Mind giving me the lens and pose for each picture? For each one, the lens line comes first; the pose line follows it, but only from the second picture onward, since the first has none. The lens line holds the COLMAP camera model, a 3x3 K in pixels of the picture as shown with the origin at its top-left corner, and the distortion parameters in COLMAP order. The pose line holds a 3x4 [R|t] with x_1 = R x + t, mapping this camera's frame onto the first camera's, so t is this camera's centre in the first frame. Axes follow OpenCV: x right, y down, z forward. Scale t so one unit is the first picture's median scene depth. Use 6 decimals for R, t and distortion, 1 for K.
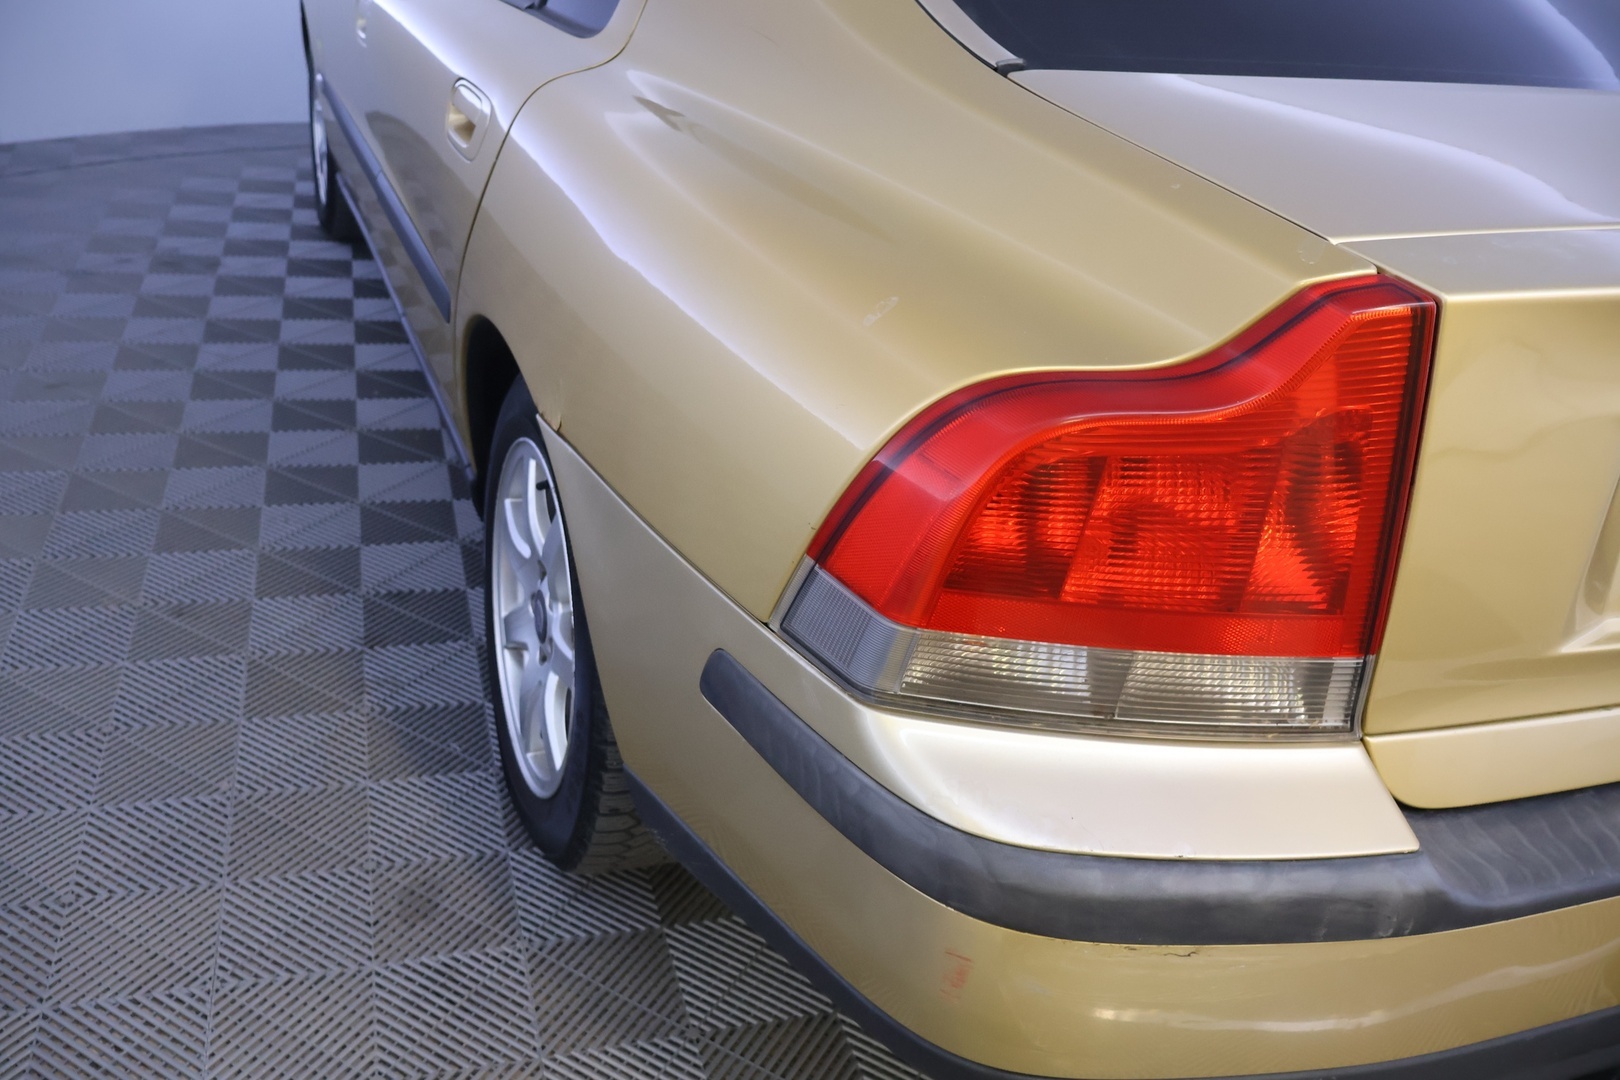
lens RADIAL K [[1383.0, 0, 807.7], [0, 1383.0, 538.8], [0, 0, 1]] dist [0.016400, -0.016745]
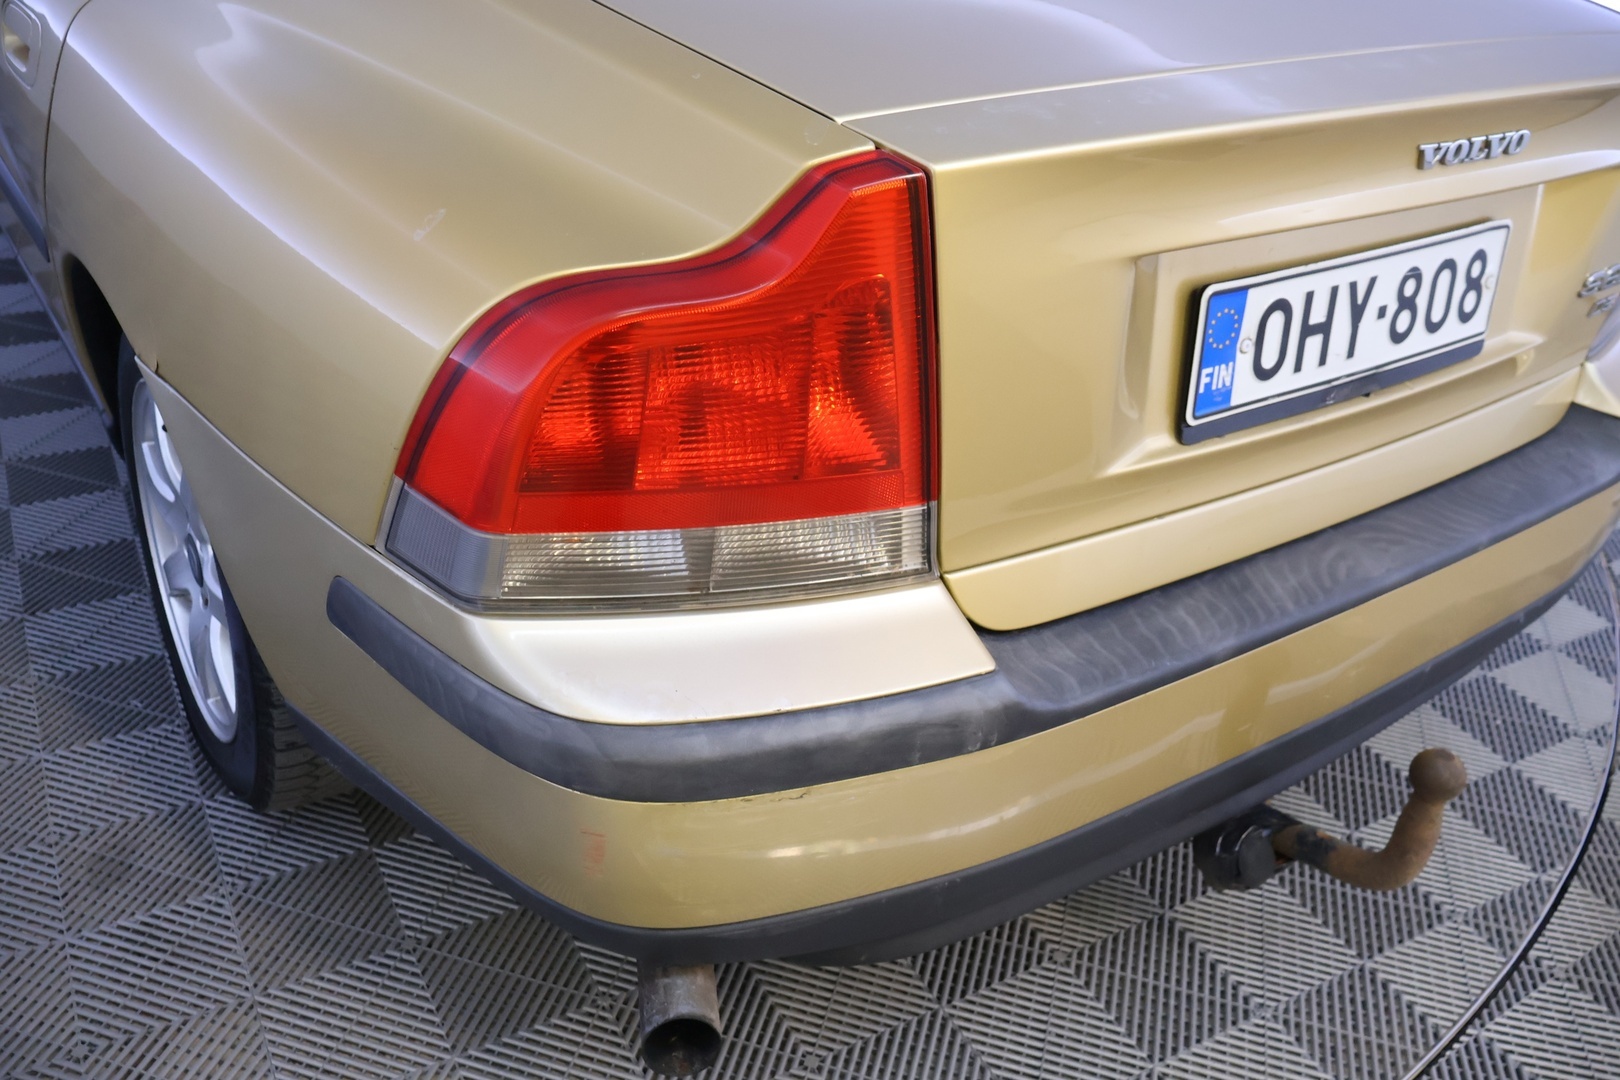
lens RADIAL K [[1383.0, 0, 809.9], [0, 1383.0, 539.9], [0, 0, 1]] dist [0.016400, -0.016745]
pose [[0.976597, -0.137227, 0.165610, 0.118036], [0.121446, 0.987346, 0.101970, -0.008054], [-0.177507, -0.079471, 0.980906, -0.046613]]
